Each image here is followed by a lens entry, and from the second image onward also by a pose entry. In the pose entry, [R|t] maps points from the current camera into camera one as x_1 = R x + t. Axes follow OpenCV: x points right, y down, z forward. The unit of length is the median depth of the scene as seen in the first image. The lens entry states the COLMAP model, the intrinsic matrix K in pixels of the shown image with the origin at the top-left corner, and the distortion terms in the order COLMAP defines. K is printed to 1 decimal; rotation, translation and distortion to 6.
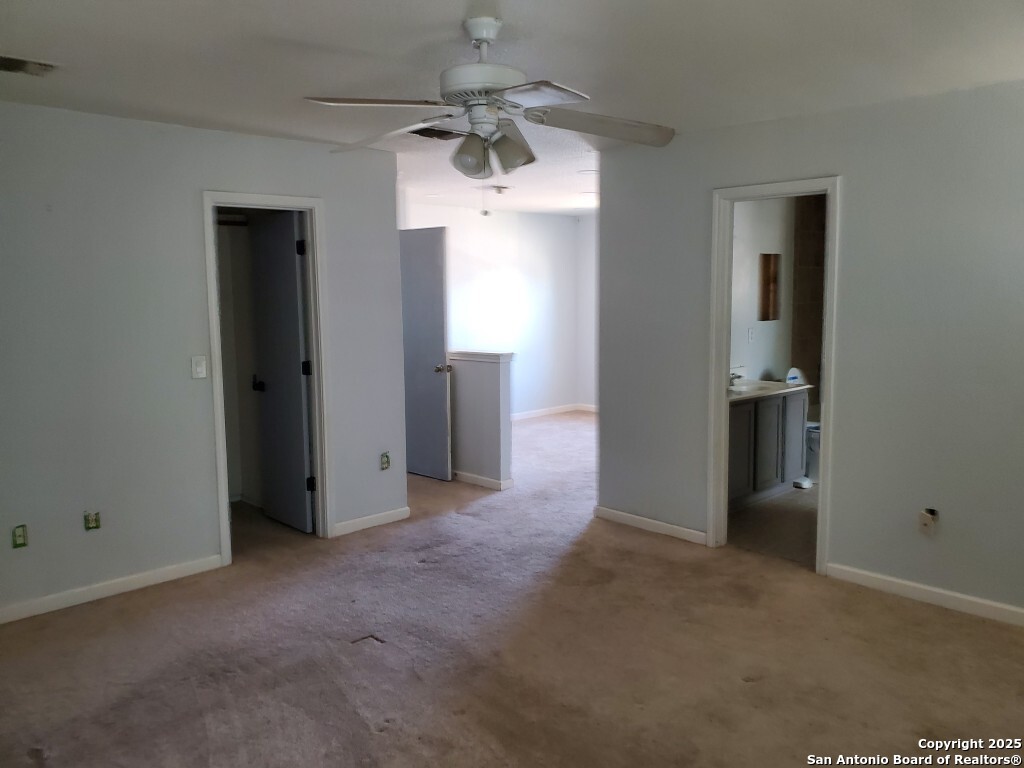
lens RADIAL K [[800.8, 0, 514.8], [0, 800.8, 383.9], [0, 0, 1]] dist [0.002217, 0.000849]
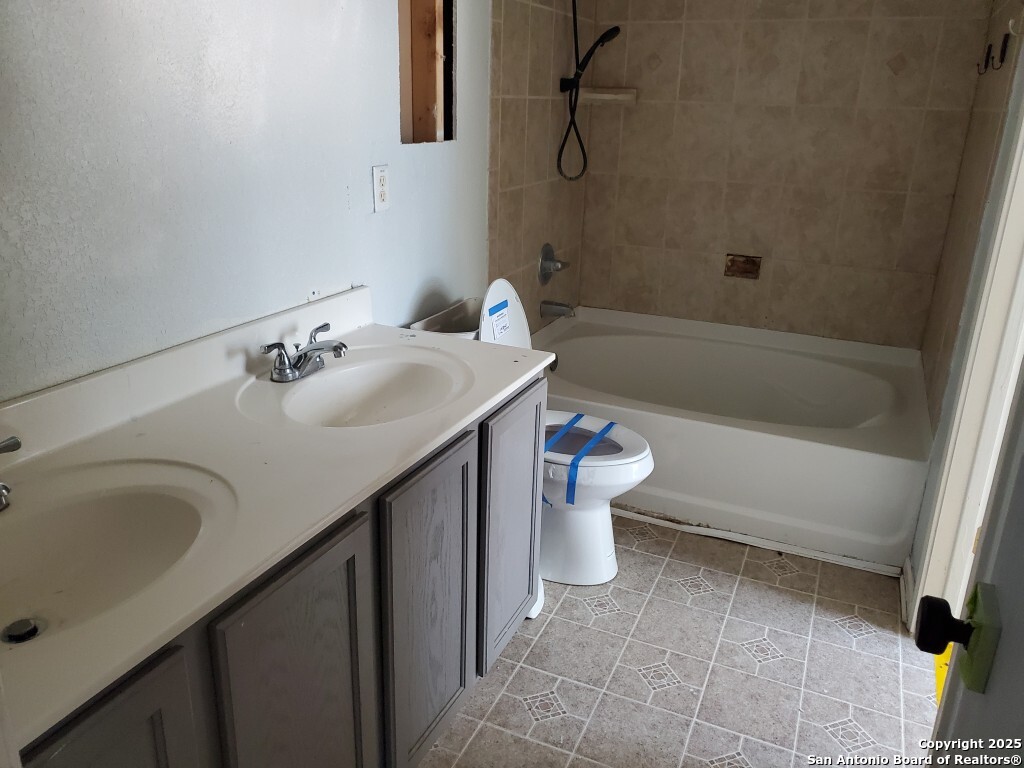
lens RADIAL K [[800.8, 0, 512.4], [0, 800.8, 381.4], [0, 0, 1]] dist [0.002217, 0.000849]
pose [[0.916106, -0.092652, 0.390083, 0.205913], [0.007450, 0.976698, 0.214489, -0.052748], [-0.400866, -0.193589, 0.895450, 0.658280]]
